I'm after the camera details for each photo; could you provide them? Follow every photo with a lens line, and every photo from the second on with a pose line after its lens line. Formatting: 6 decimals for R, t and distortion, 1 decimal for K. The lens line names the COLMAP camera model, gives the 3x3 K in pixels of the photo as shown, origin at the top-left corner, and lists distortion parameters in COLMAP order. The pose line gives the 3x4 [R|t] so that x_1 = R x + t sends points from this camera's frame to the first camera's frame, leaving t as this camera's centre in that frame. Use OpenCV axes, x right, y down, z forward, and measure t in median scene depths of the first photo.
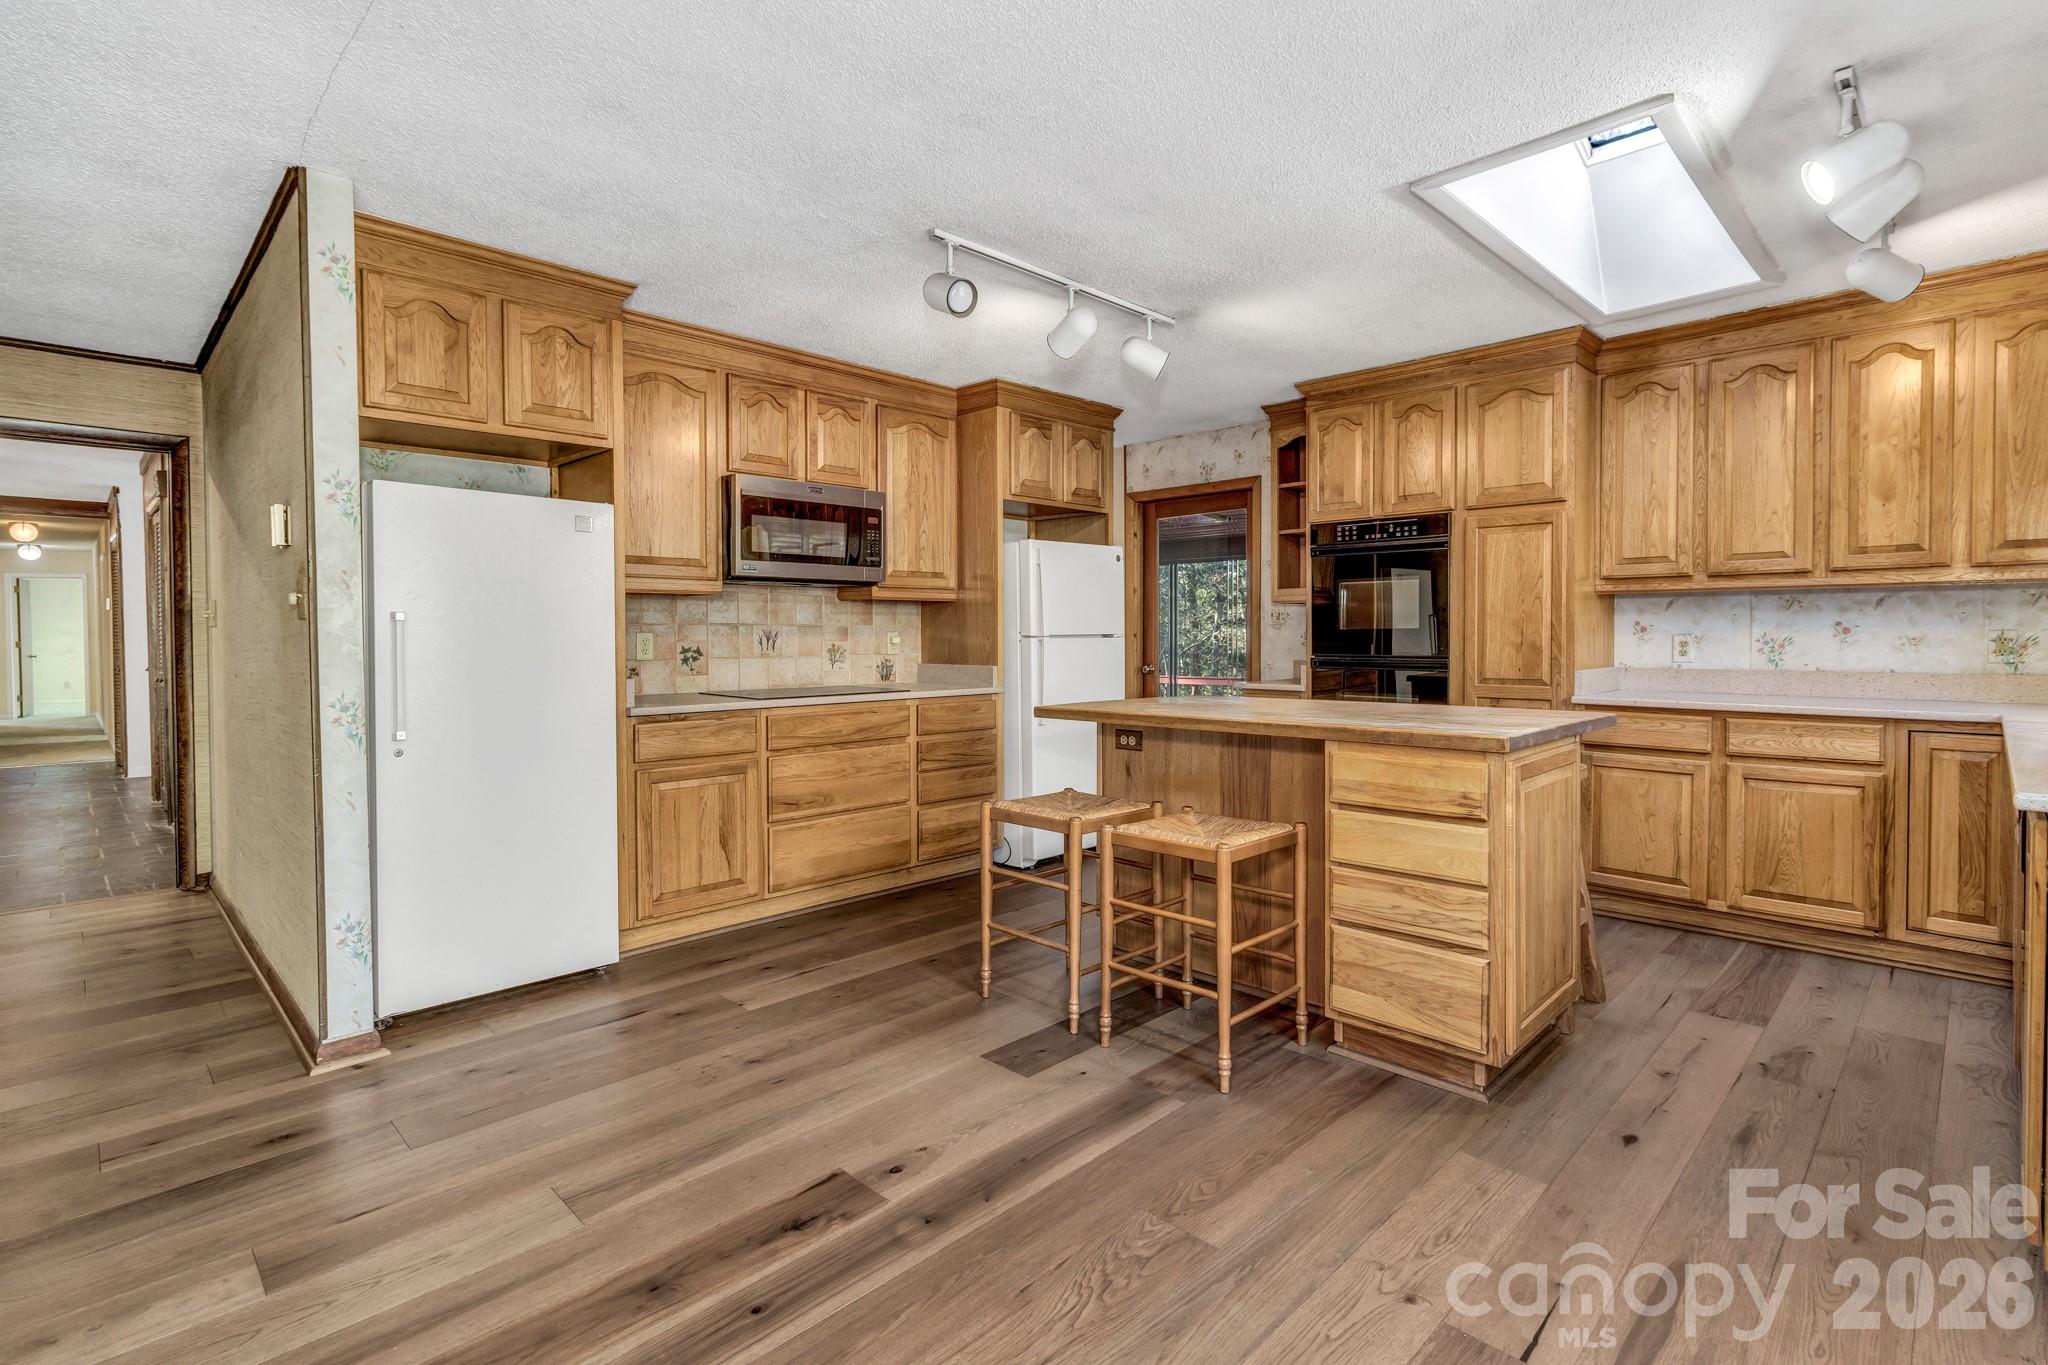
lens RADIAL K [[961.2, 0, 1026.3], [0, 961.2, 655.9], [0, 0, 1]] dist [-0.001545, -0.000183]
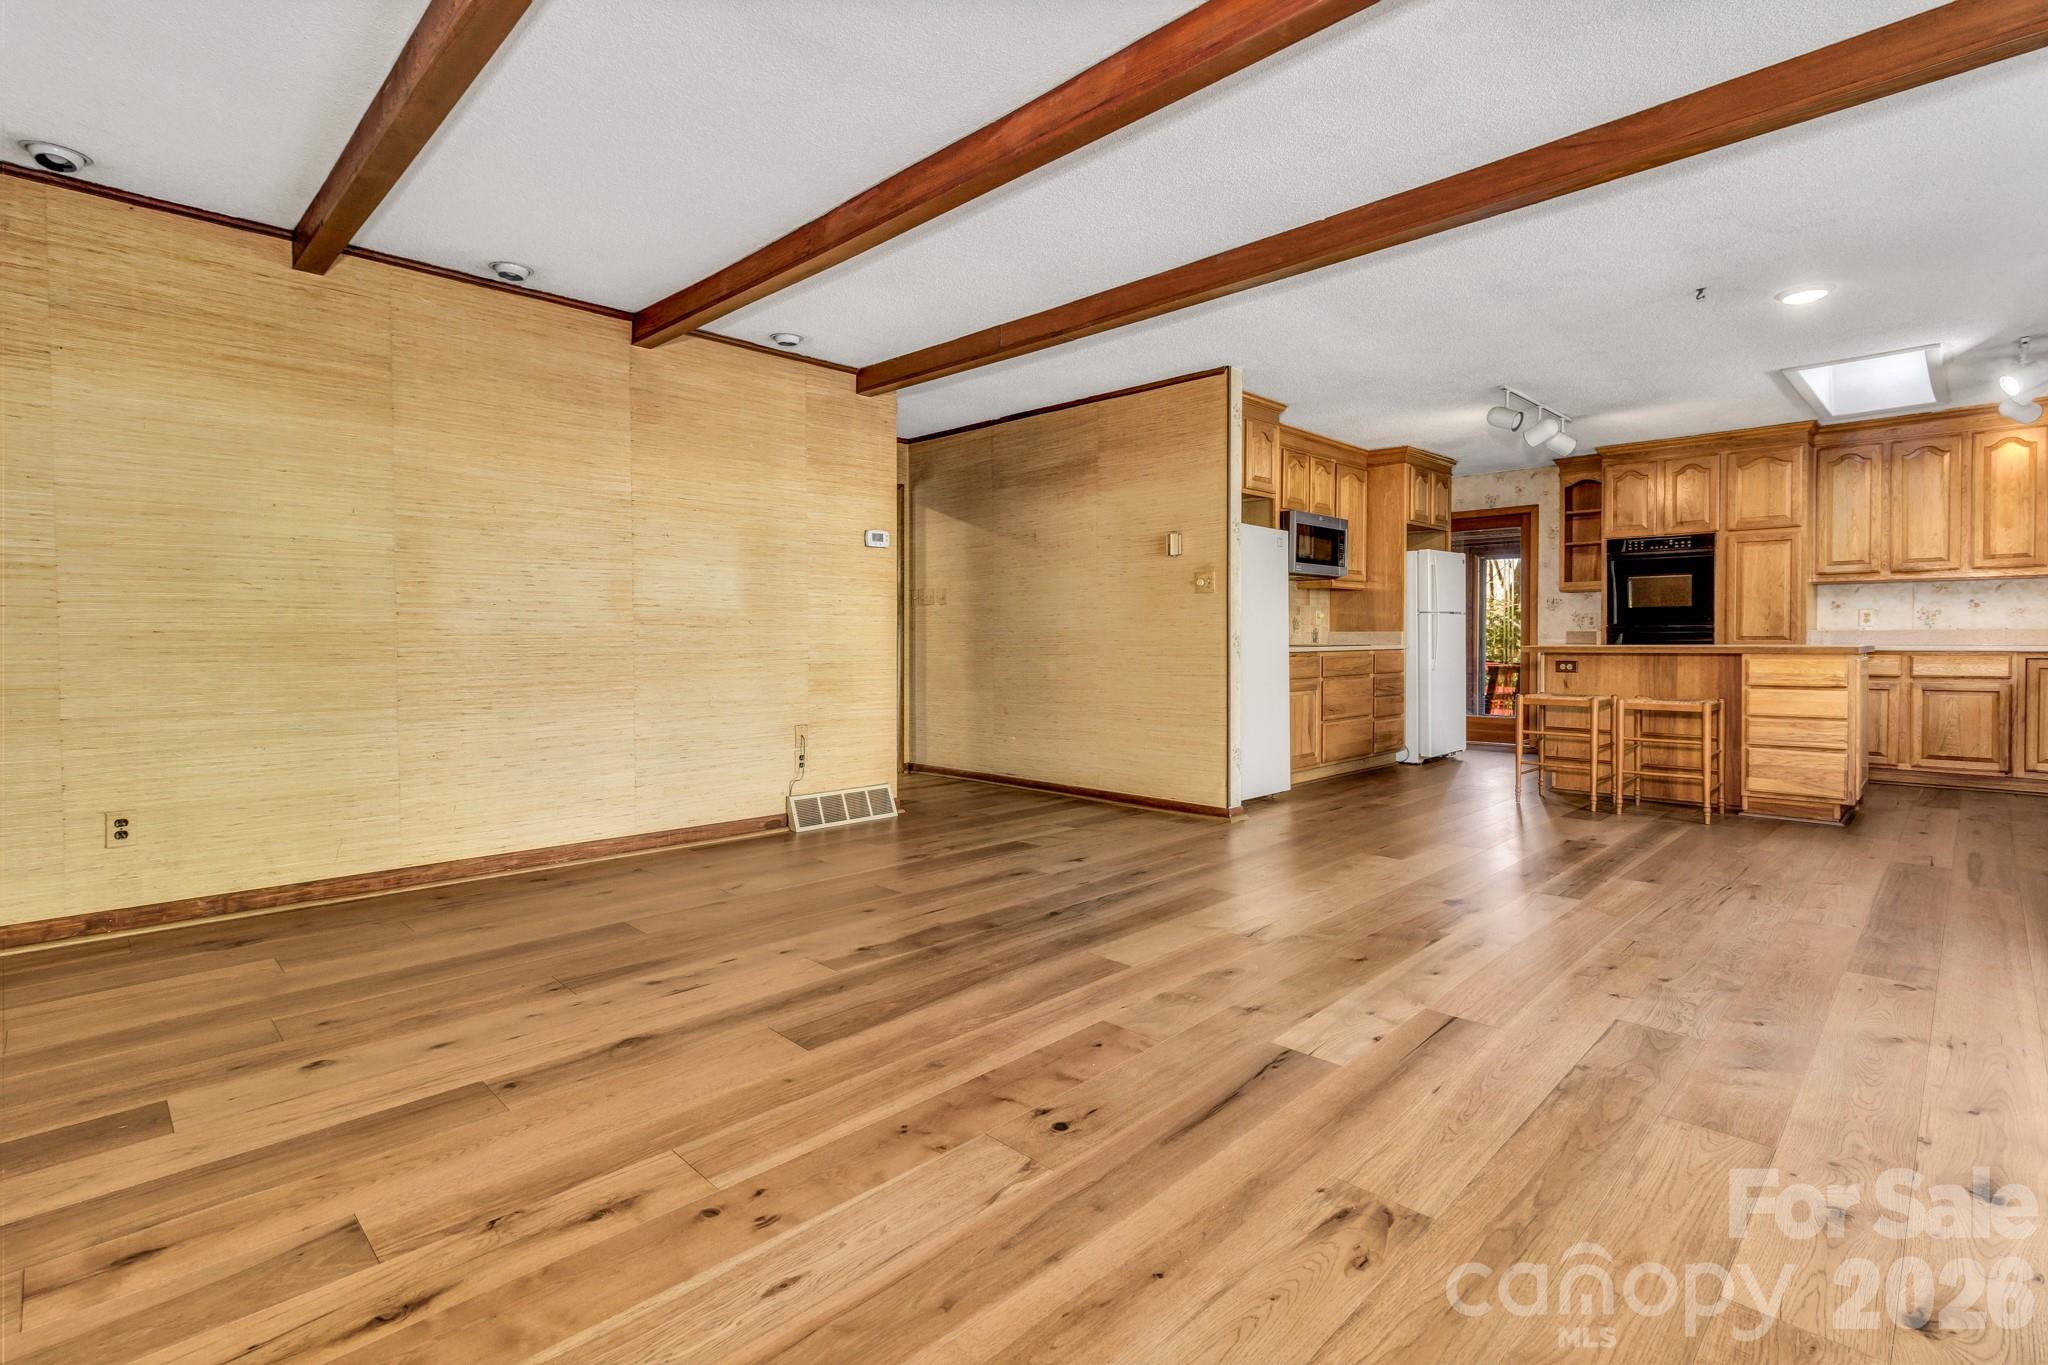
lens RADIAL K [[955.2, 0, 1024.0], [0, 955.2, 652.6], [0, 0, 1]] dist [0.003580, 0.000695]
pose [[0.999998, 0.000009, 0.002156, -0.732029], [0.000002, 0.999986, -0.005226, 0.059498], [-0.002156, 0.005226, 0.999984, -0.602064]]
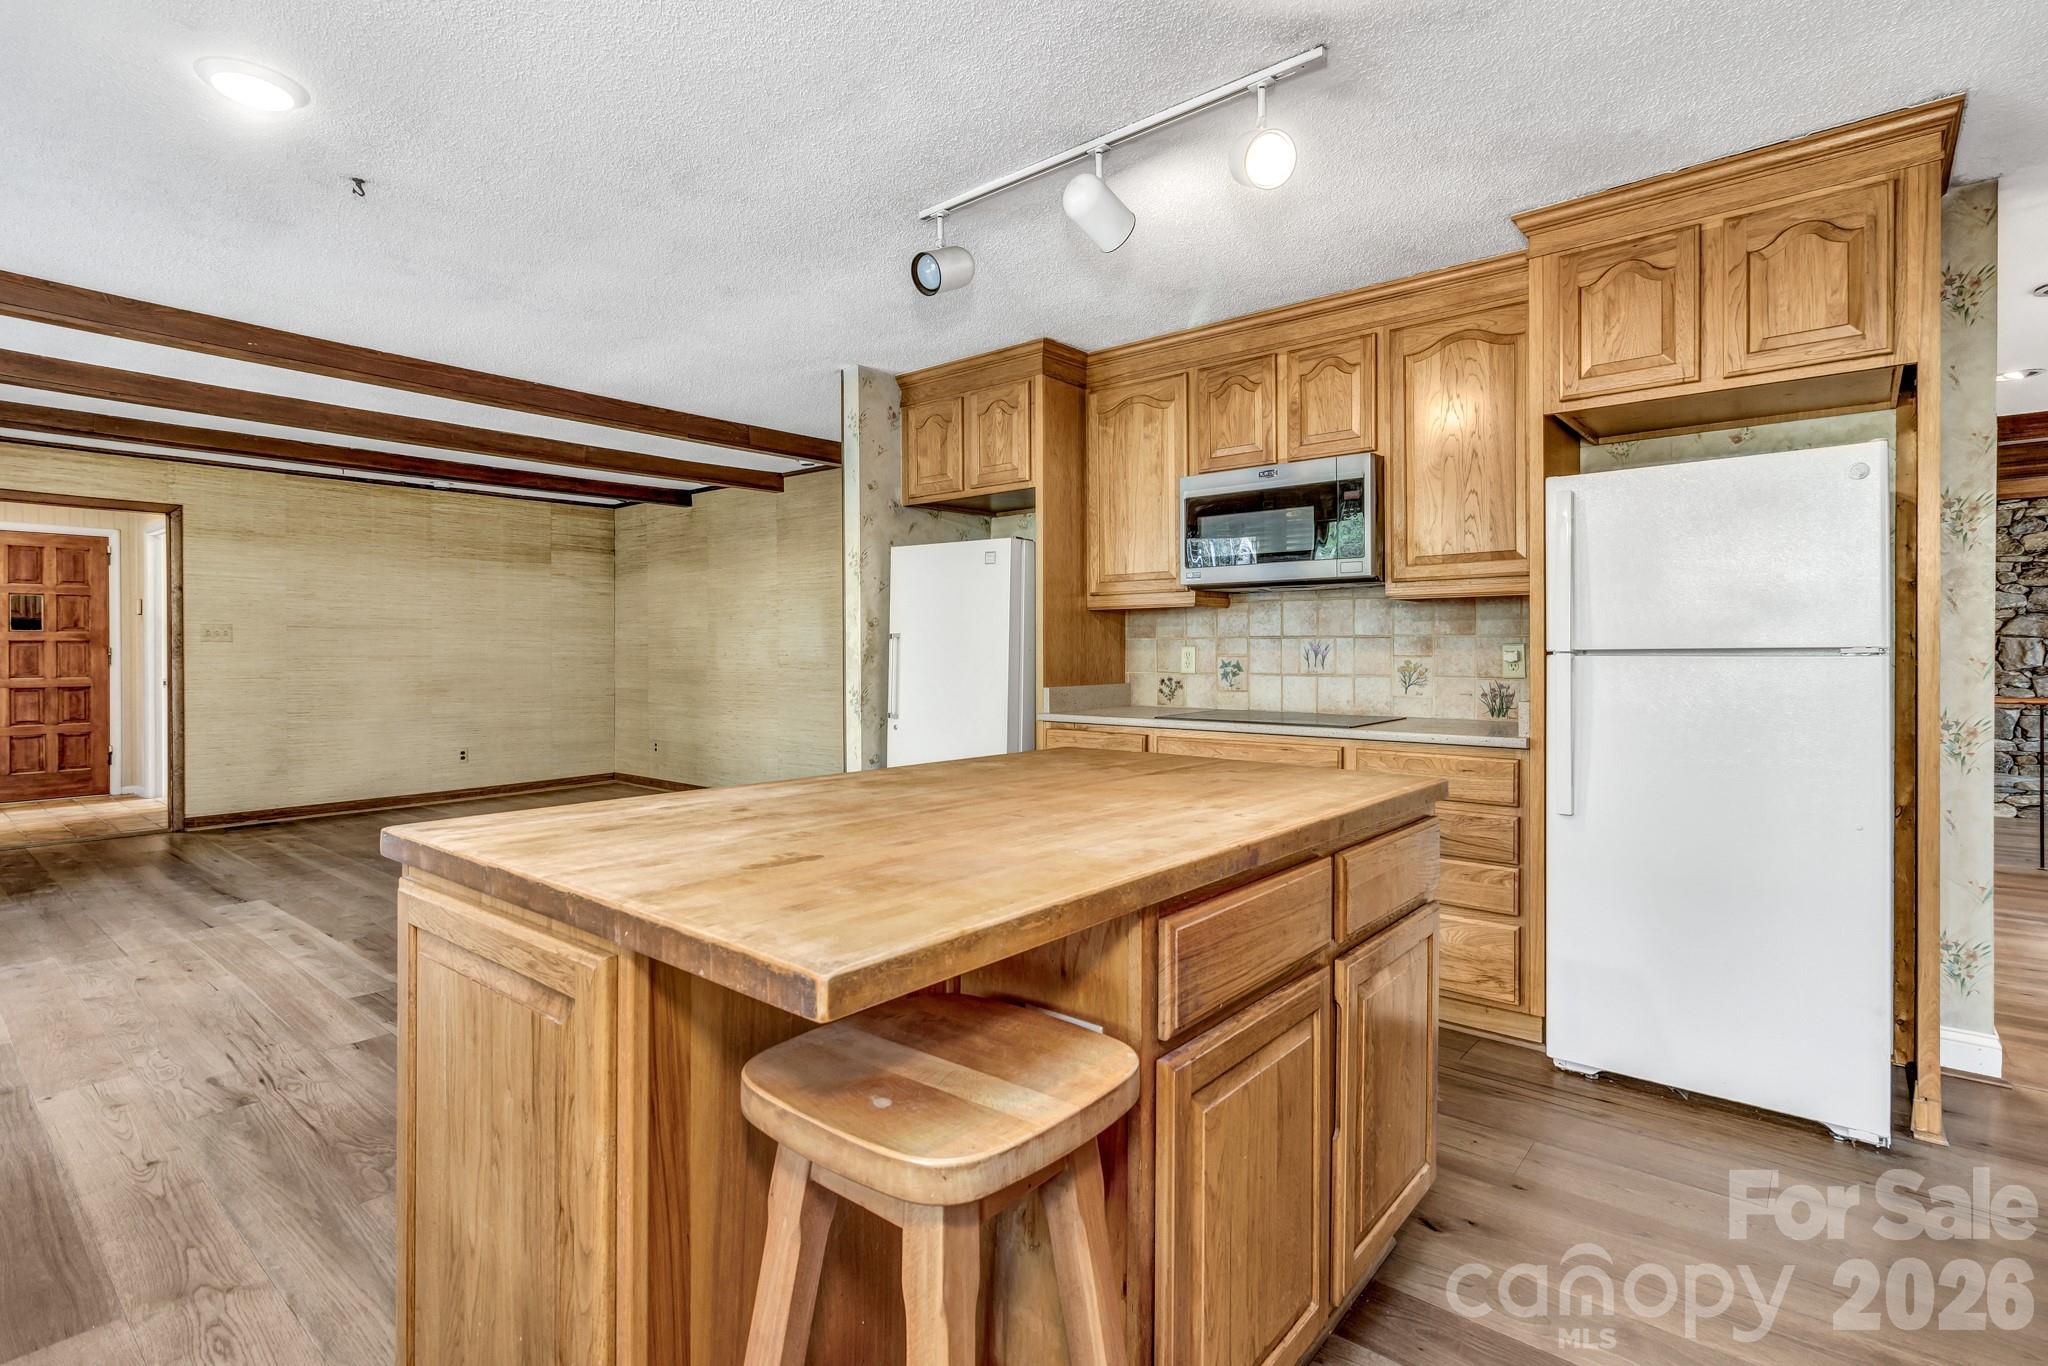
lens RADIAL K [[975.2, 0, 1002.7], [0, 975.2, 654.2], [0, 0, 1]] dist [0.001044, 0.000899]
pose [[0.086647, 0.005732, -0.996223, 0.613446], [-0.021082, 0.999770, 0.003919, -0.016125], [0.996016, 0.020663, 0.086748, 0.720835]]
